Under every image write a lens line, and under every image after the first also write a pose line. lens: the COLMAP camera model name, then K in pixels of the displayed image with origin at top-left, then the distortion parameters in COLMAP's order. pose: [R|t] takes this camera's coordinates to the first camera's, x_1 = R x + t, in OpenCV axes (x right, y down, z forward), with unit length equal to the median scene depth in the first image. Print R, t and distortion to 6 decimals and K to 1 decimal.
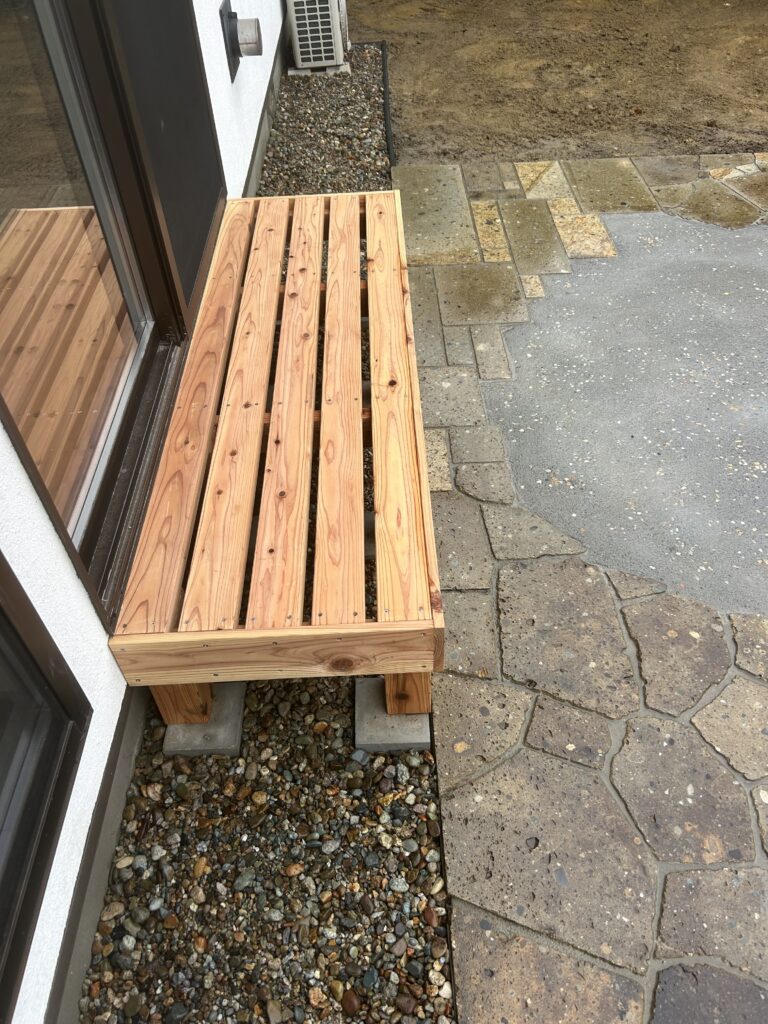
lens RADIAL K [[777.9, 0, 384.0], [0, 777.9, 512.0], [0, 0, 1]] dist [0.042943, -0.053585]
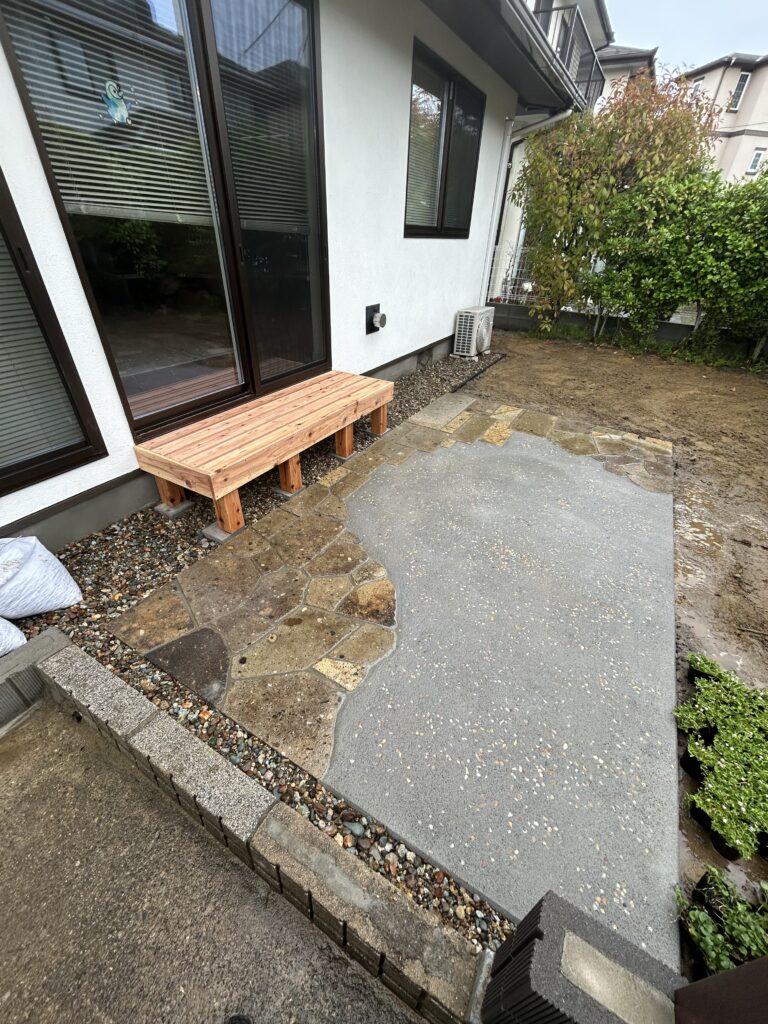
lens RADIAL K [[416.3, 0, 384.0], [0, 416.3, 512.0], [0, 0, 1]] dist [-0.001725, 0.000099]
pose [[0.850654, 0.350810, -0.391560, 0.860844], [-0.419896, 0.901536, -0.104499, 0.115091], [0.316346, 0.253307, 0.914199, -0.072184]]
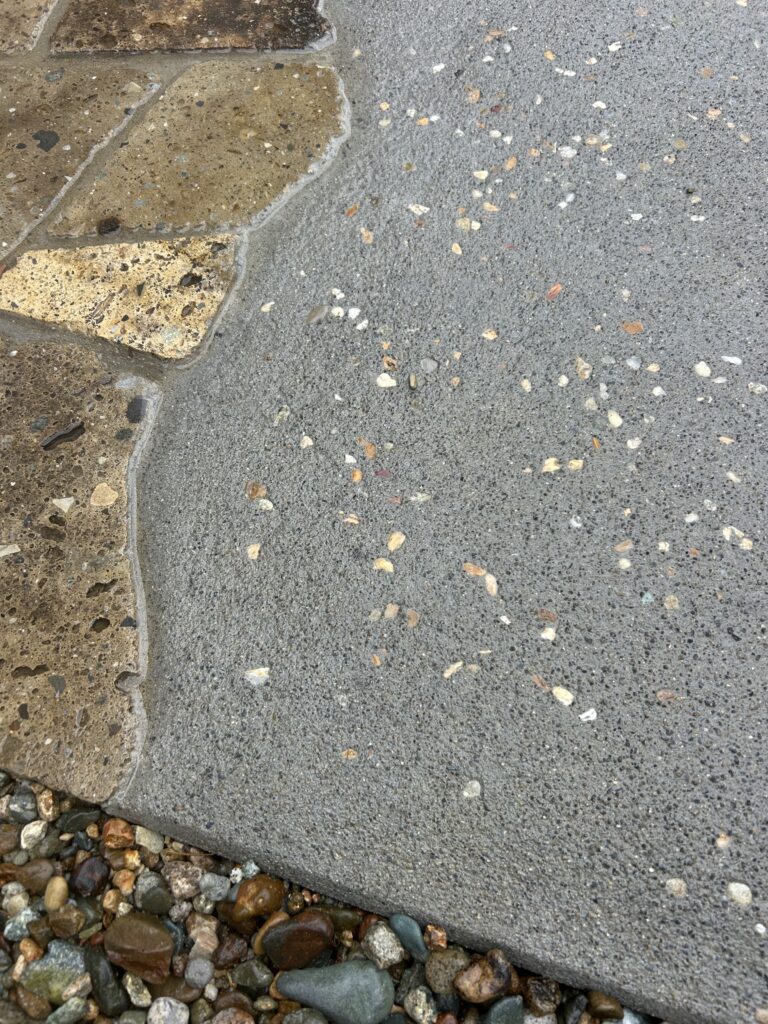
lens RADIAL K [[769.4, 0, 384.0], [0, 769.4, 512.0], [0, 0, 1]] dist [0.044303, -0.049453]
pose [[0.943993, 0.289671, -0.158014, 0.750525], [-0.206531, 0.892179, 0.401699, 0.286859], [0.257337, -0.346566, 0.902036, 0.462885]]
